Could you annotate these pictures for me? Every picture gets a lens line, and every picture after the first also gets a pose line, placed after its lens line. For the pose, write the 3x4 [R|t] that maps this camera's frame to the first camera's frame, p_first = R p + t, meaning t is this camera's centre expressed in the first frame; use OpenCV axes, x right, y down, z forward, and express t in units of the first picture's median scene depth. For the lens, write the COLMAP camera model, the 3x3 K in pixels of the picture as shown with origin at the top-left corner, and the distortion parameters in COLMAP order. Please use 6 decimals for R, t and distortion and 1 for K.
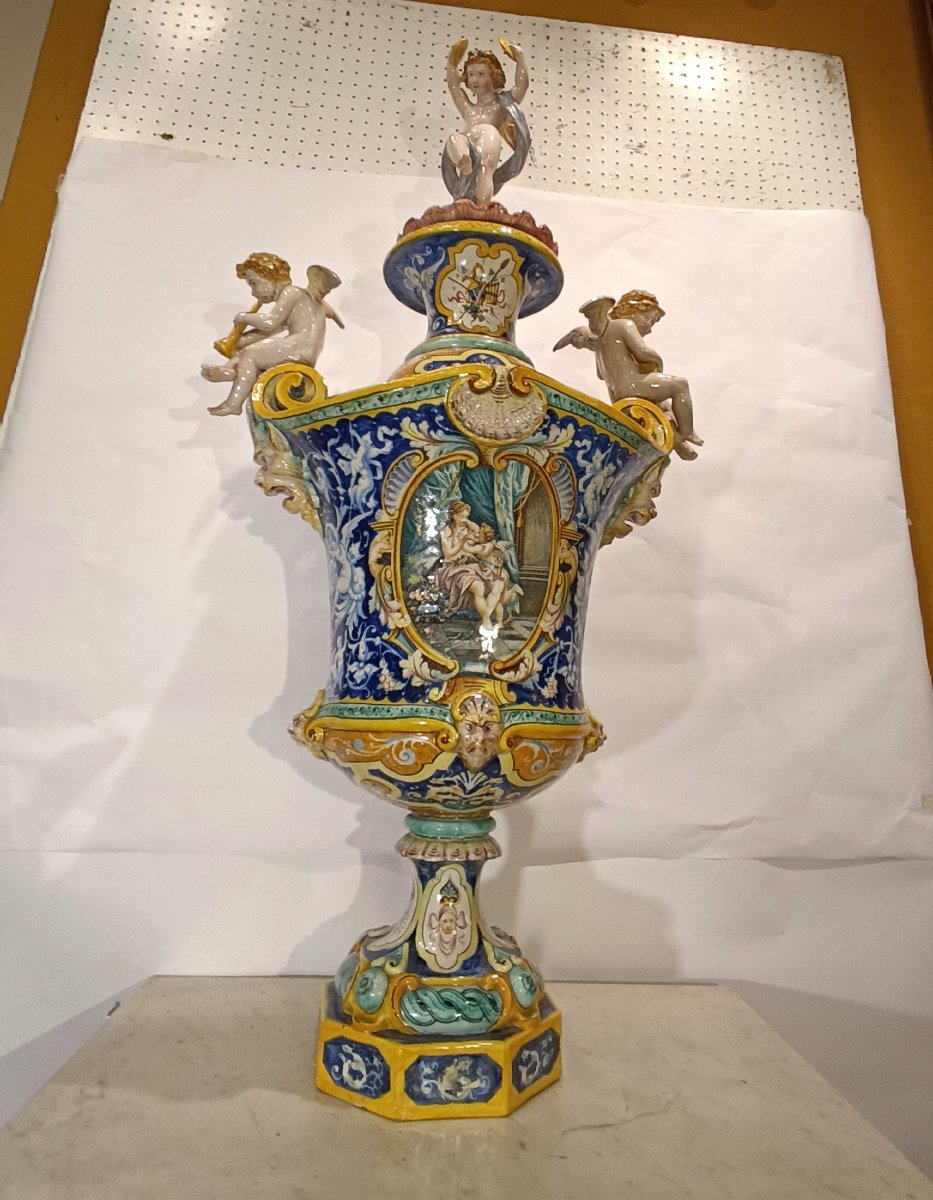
lens RADIAL K [[770.8, 0, 495.8], [0, 770.8, 498.5], [0, 0, 1]] dist [-0.023319, 0.004699]
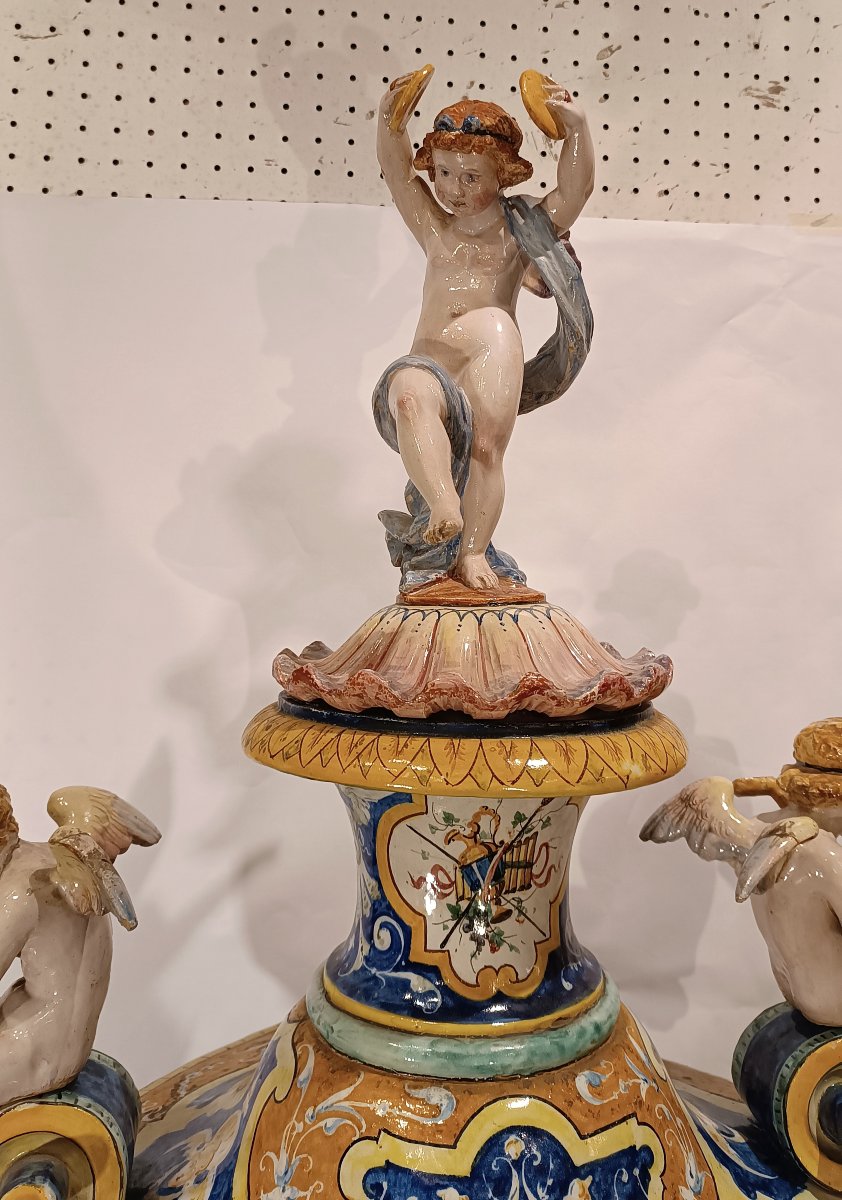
lens RADIAL K [[1027.2, 0, 417.0], [0, 1027.2, 472.9], [0, 0, 1]] dist [-0.005799, -0.001801]
pose [[0.999817, -0.019053, -0.001965, -0.053388], [0.019017, 0.975186, 0.220571, -0.582775], [-0.002286, -0.220567, 0.975369, 0.526207]]
